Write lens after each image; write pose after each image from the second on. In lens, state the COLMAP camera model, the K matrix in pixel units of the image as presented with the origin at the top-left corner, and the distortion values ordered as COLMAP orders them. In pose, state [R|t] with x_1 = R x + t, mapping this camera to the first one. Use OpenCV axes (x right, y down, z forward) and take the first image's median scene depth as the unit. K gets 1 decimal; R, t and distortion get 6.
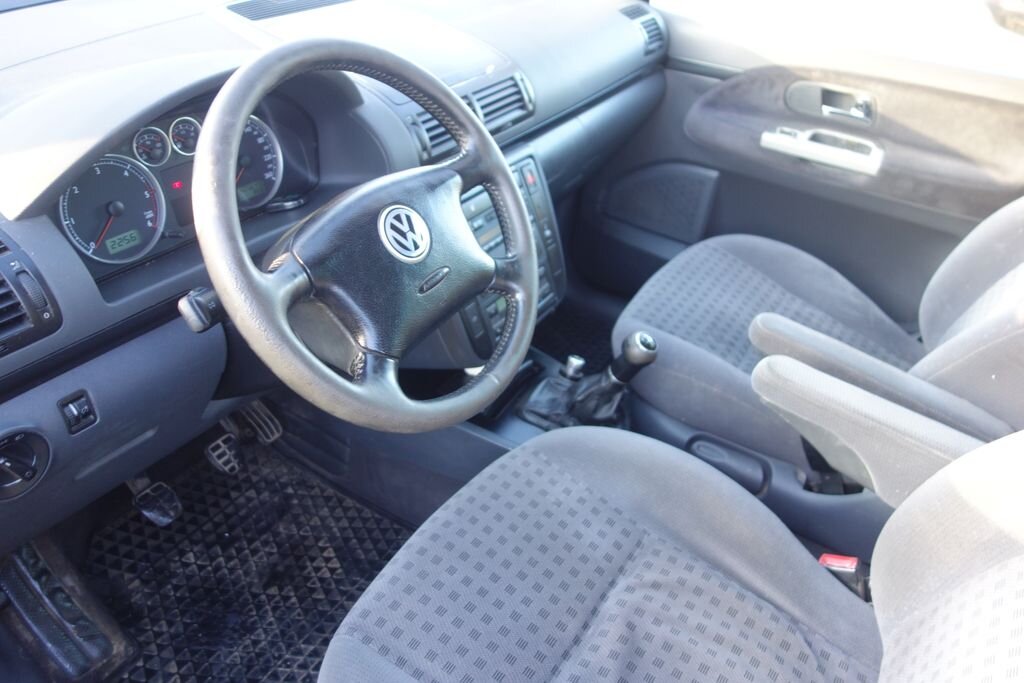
lens RADIAL K [[810.3, 0, 512.0], [0, 810.3, 341.5], [0, 0, 1]] dist [0.012888, -0.010515]
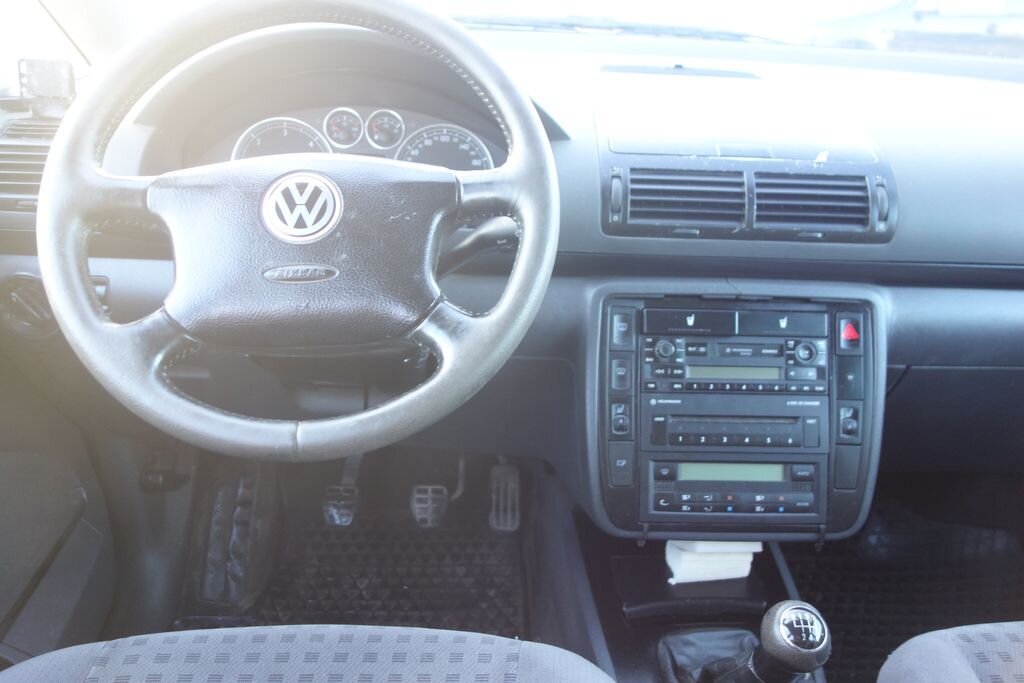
lens RADIAL K [[810.3, 0, 512.0], [0, 810.3, 341.5], [0, 0, 1]] dist [0.012888, -0.010515]
pose [[0.562120, 0.290793, -0.774249, 0.449355], [-0.467875, 0.883761, -0.007762, -0.077391], [0.681993, 0.366615, 0.632834, 0.495352]]
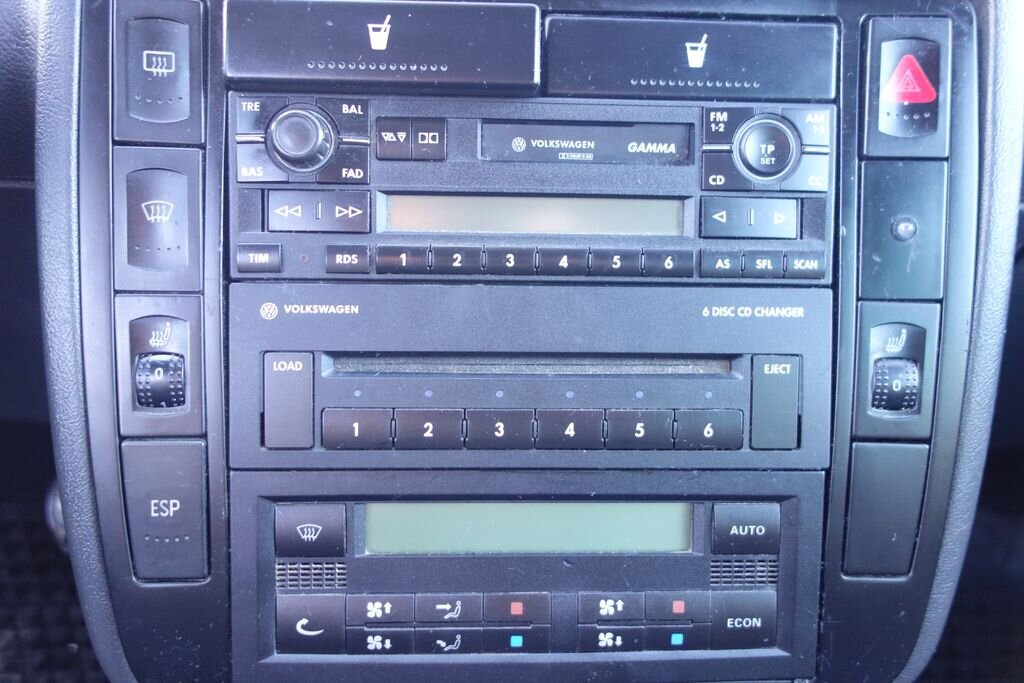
lens RADIAL K [[810.3, 0, 512.0], [0, 810.3, 341.5], [0, 0, 1]] dist [0.012888, -0.010515]
pose [[0.570248, 0.361212, -0.737796, 0.165668], [-0.460964, 0.884110, 0.076562, -0.138551], [0.679948, 0.296438, 0.670668, 0.985311]]
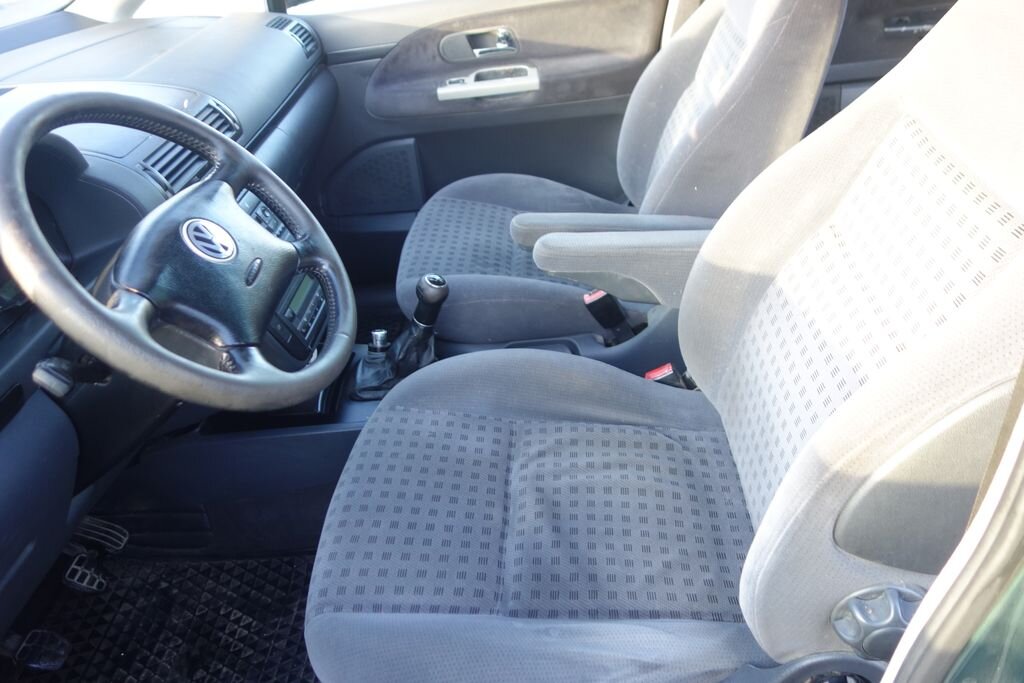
lens RADIAL K [[812.3, 0, 514.2], [0, 812.3, 340.7], [0, 0, 1]] dist [0.009811, -0.003699]
pose [[0.856835, -0.418380, 0.301315, -0.118581], [0.426431, 0.903546, 0.041965, 0.079494], [-0.289809, 0.092533, 0.952601, -0.088425]]
